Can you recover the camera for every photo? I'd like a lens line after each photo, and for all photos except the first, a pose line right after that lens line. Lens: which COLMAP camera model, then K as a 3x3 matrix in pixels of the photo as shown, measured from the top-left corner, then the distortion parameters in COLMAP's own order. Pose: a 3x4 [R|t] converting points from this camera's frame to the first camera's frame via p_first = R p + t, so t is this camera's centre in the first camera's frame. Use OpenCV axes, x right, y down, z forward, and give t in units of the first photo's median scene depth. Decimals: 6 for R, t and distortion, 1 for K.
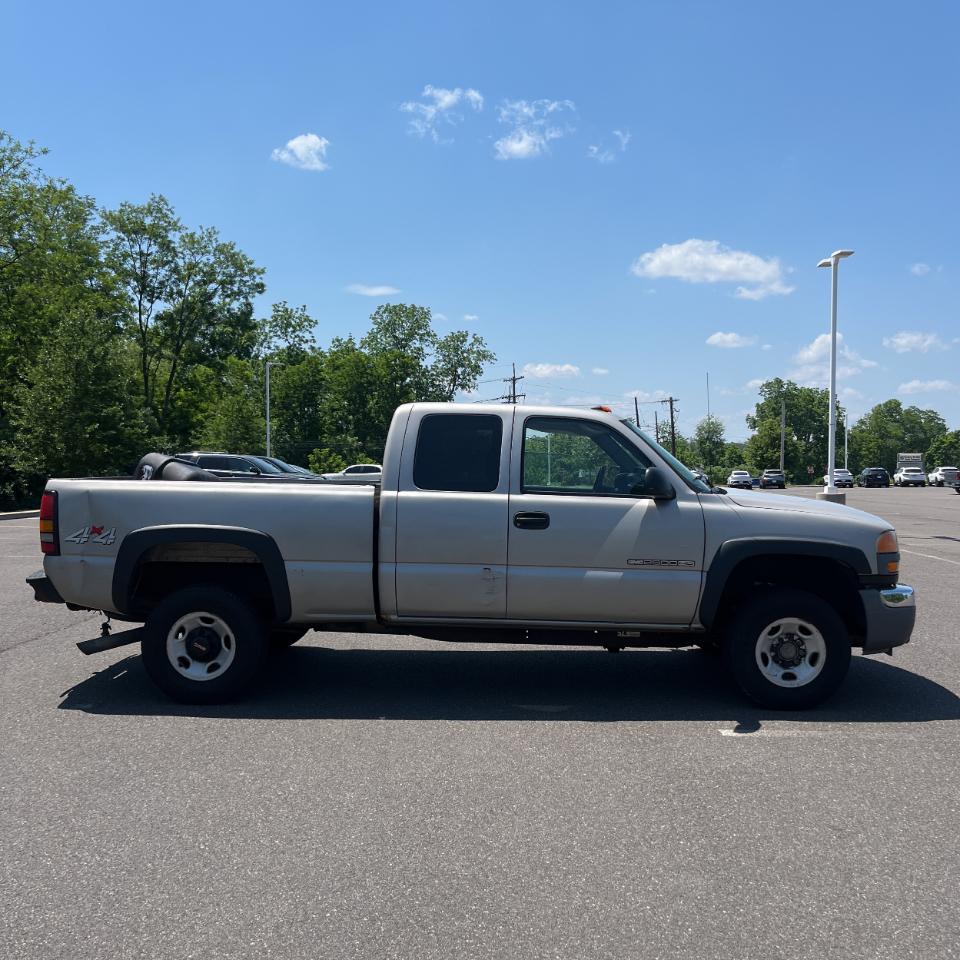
lens RADIAL K [[976.1, 0, 476.2], [0, 976.1, 500.5], [0, 0, 1]] dist [0.122520, -0.295556]
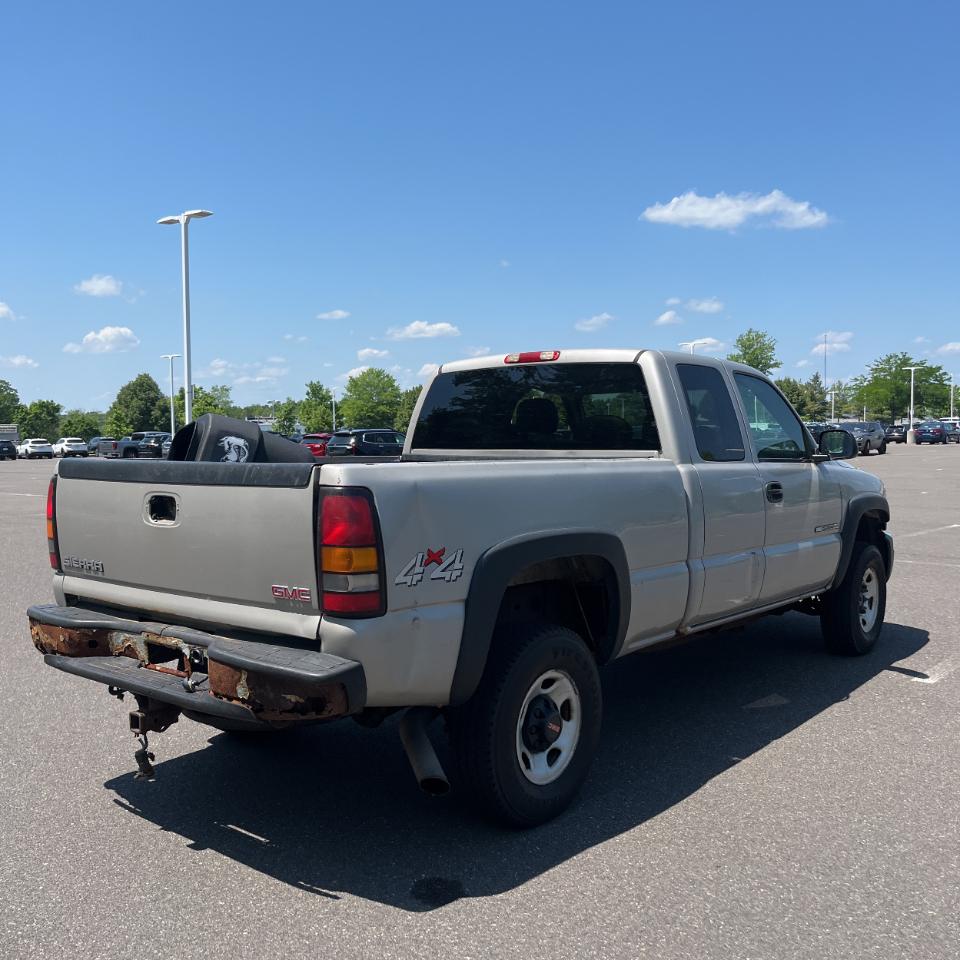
lens RADIAL K [[976.1, 0, 476.2], [0, 976.1, 500.5], [0, 0, 1]] dist [0.122520, -0.295556]
pose [[0.611761, -0.063243, 0.788511, -0.783245], [0.040664, 0.997995, 0.048496, -0.024883], [-0.789997, 0.002396, 0.613106, 0.658007]]
